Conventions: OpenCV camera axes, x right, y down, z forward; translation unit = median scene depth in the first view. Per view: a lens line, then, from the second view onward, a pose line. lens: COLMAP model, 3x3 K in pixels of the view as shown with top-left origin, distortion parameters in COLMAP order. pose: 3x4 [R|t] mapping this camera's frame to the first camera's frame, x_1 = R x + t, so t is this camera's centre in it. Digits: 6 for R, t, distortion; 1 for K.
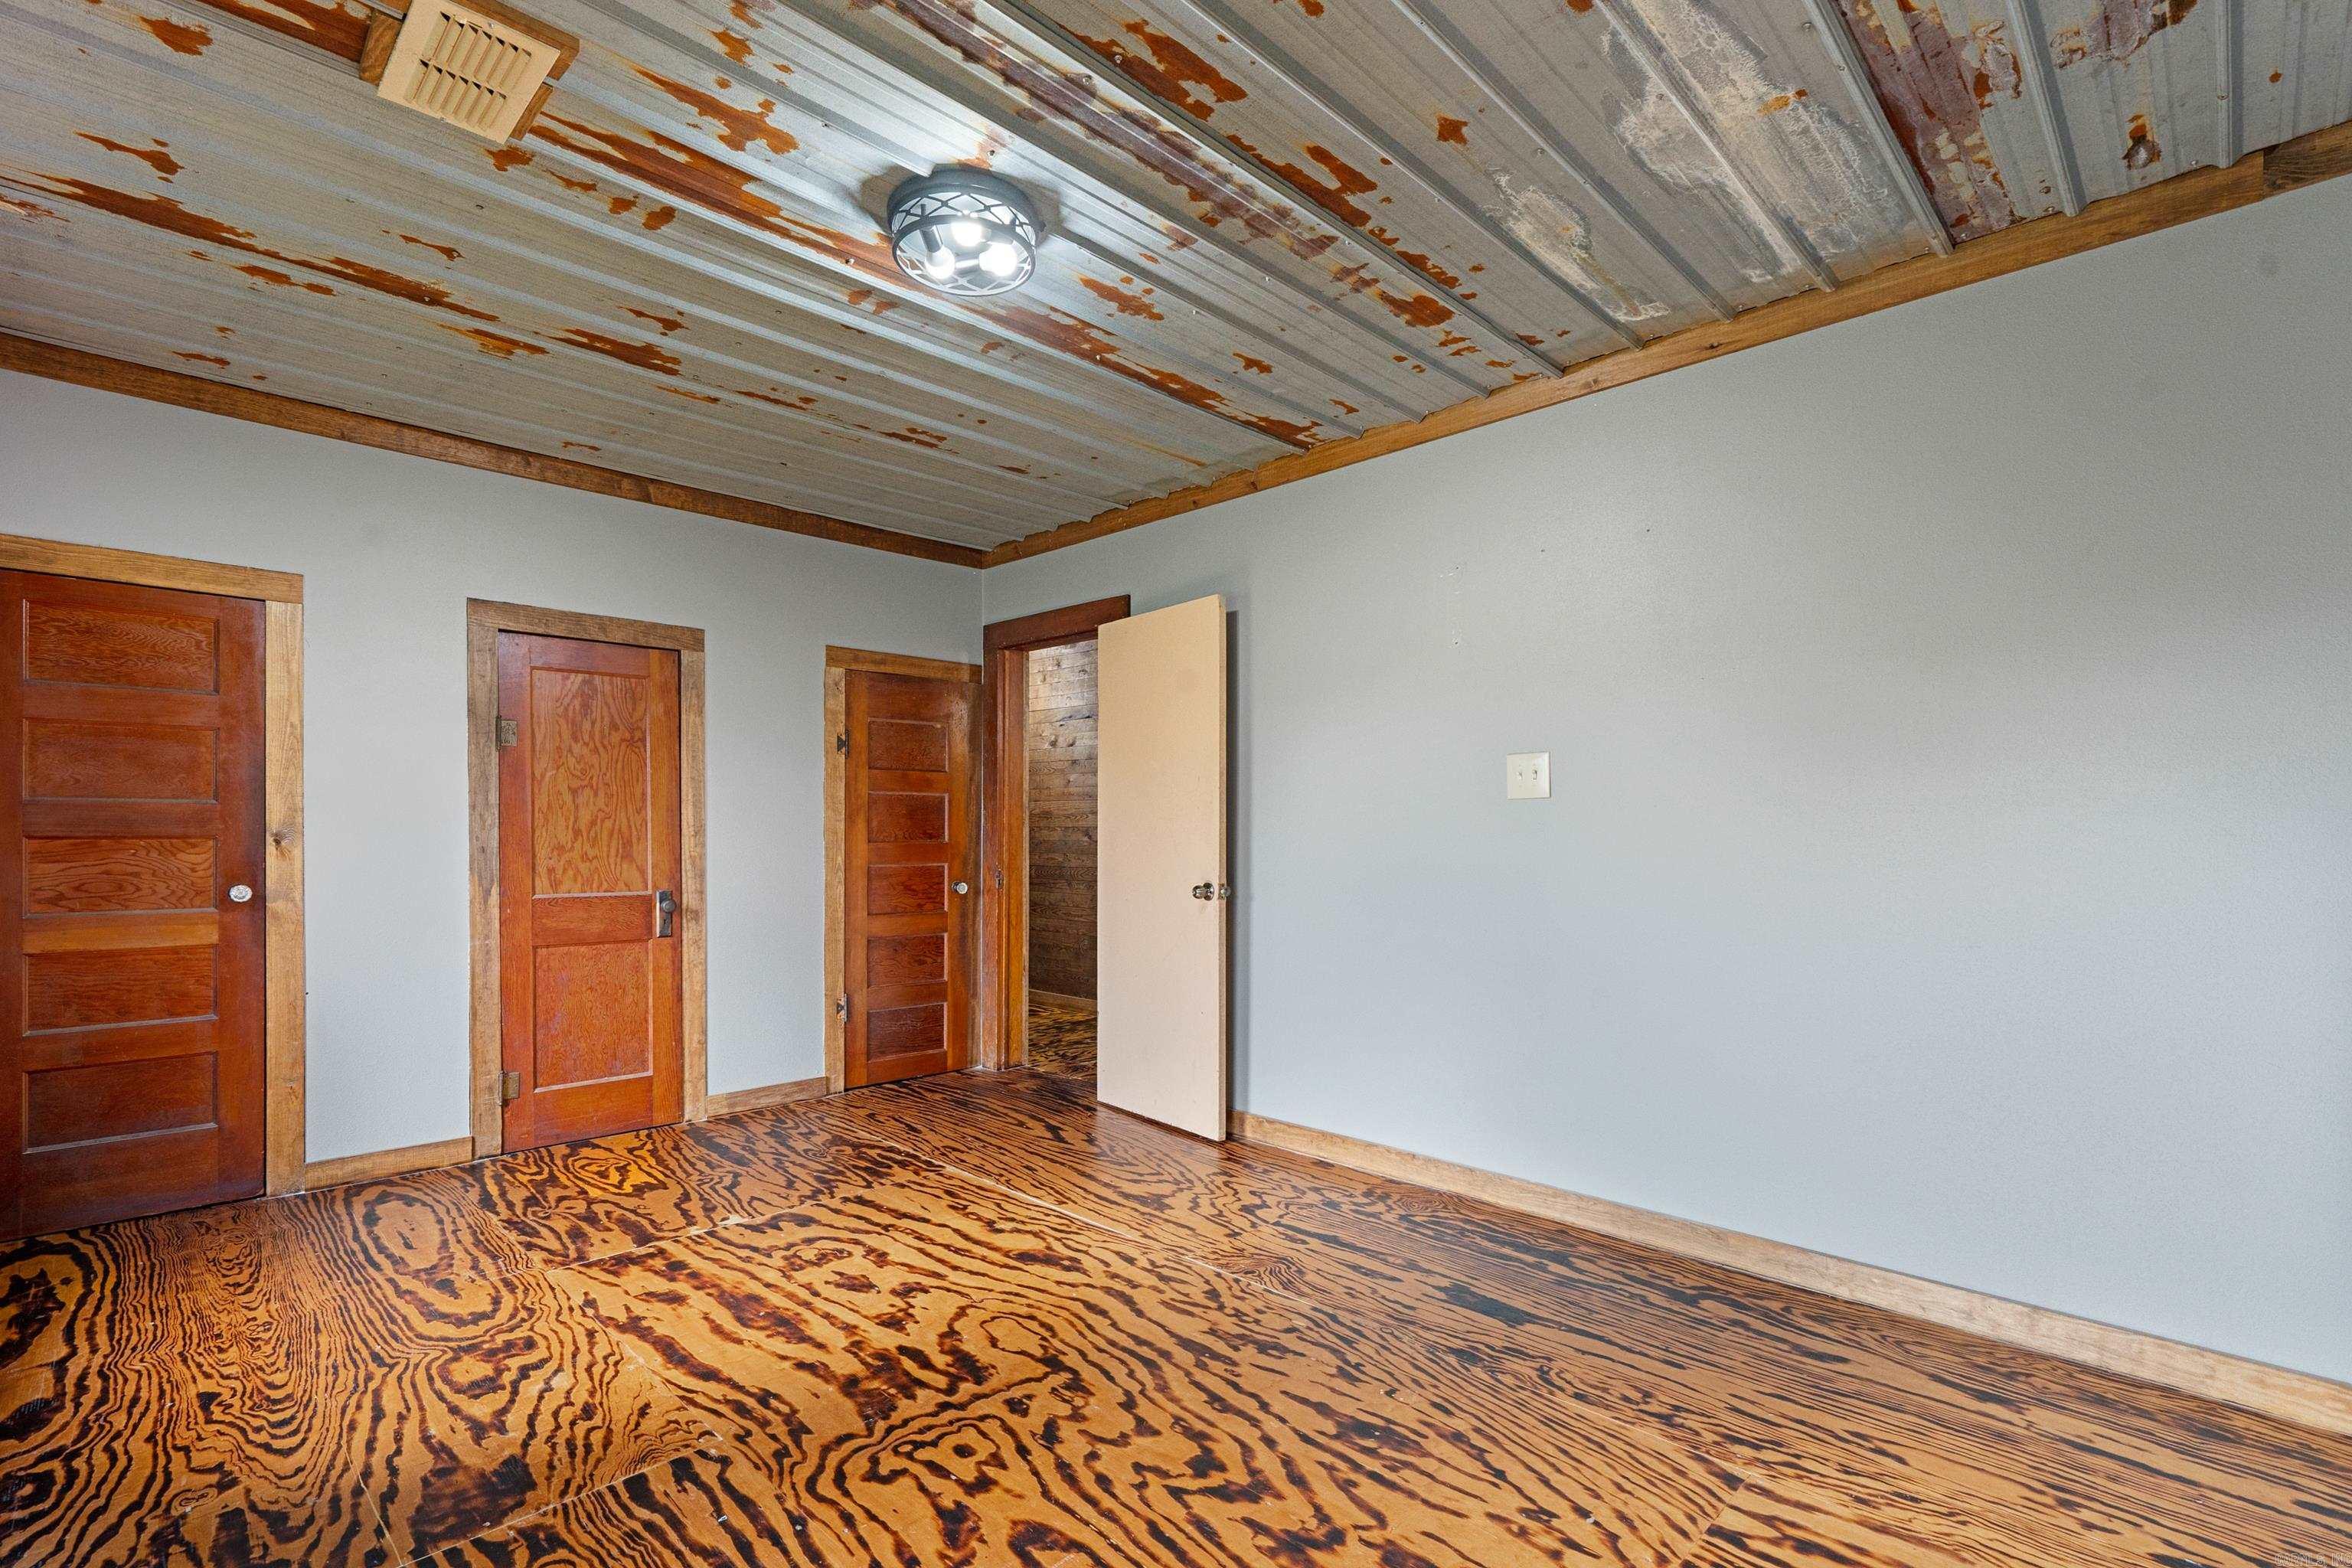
lens RADIAL K [[1071.9, 0, 1171.8], [0, 1071.9, 843.3], [0, 0, 1]] dist [-0.001052, -0.001141]
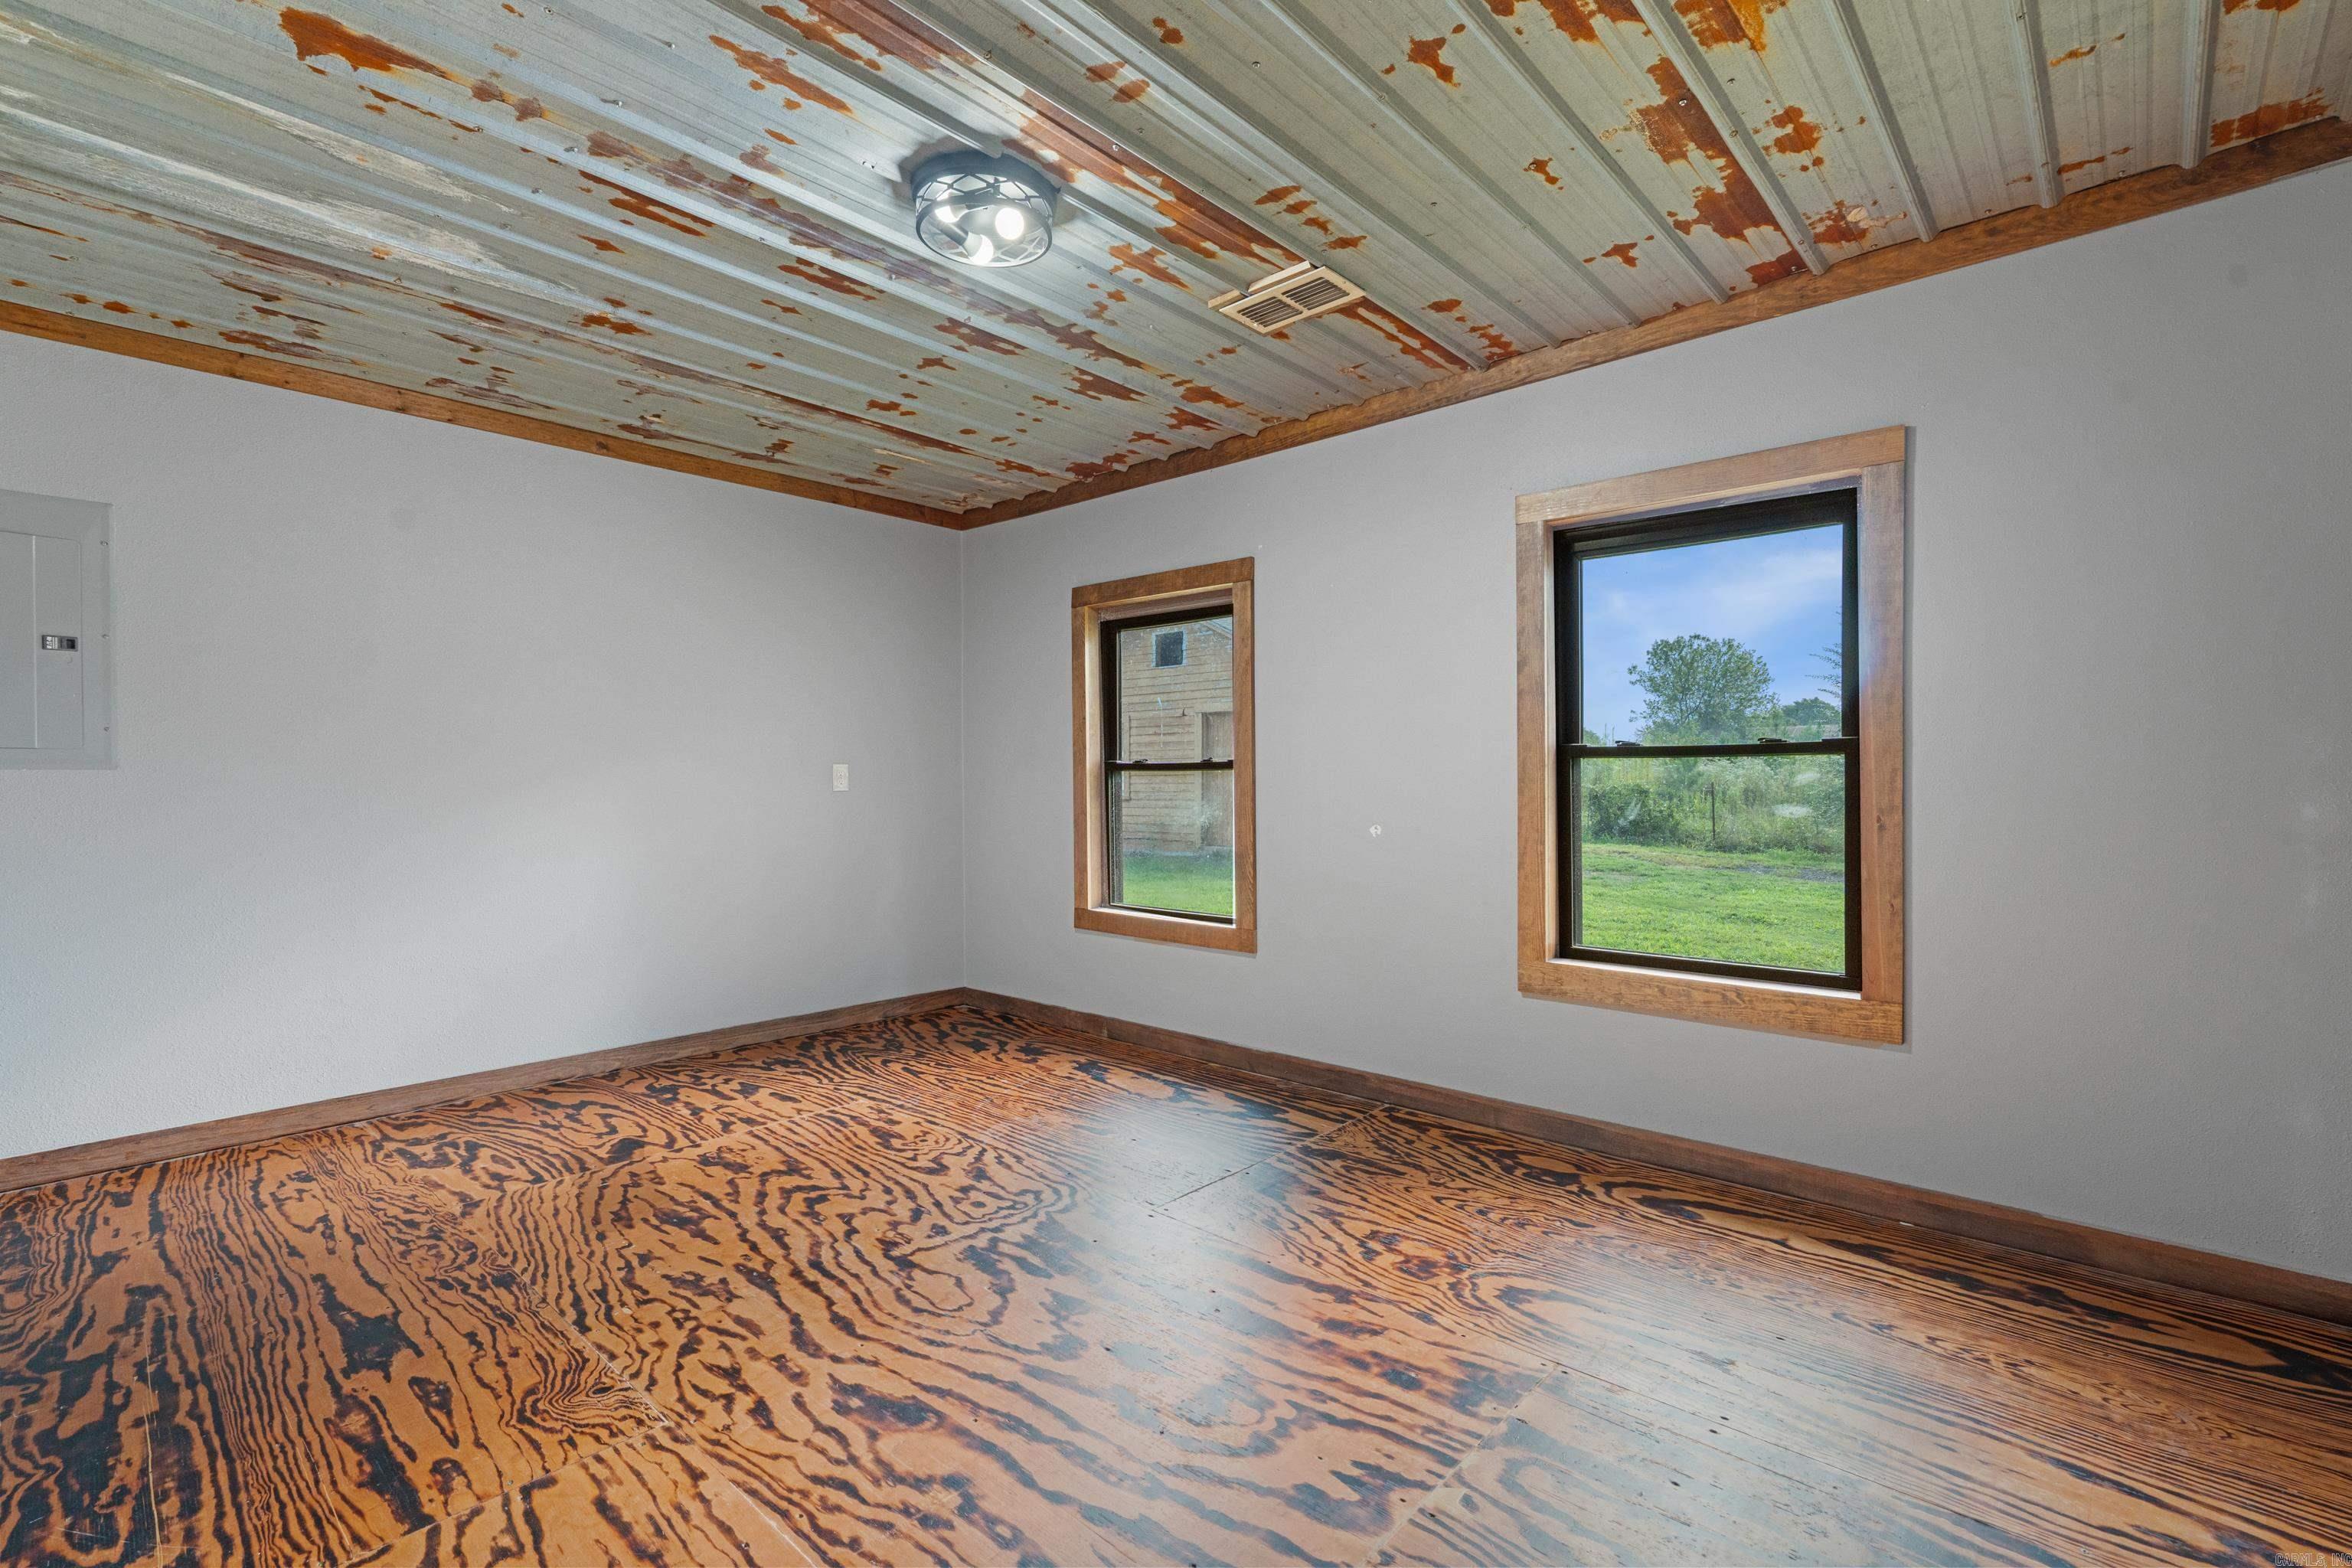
lens RADIAL K [[1071.9, 0, 1175.6], [0, 1071.9, 787.5], [0, 0, 1]] dist [-0.001052, -0.001141]
pose [[-0.999168, 0.000446, -0.040785, -0.343995], [-0.000202, 0.999874, 0.015865, -0.020659], [0.040787, 0.015860, -0.999042, 2.100787]]
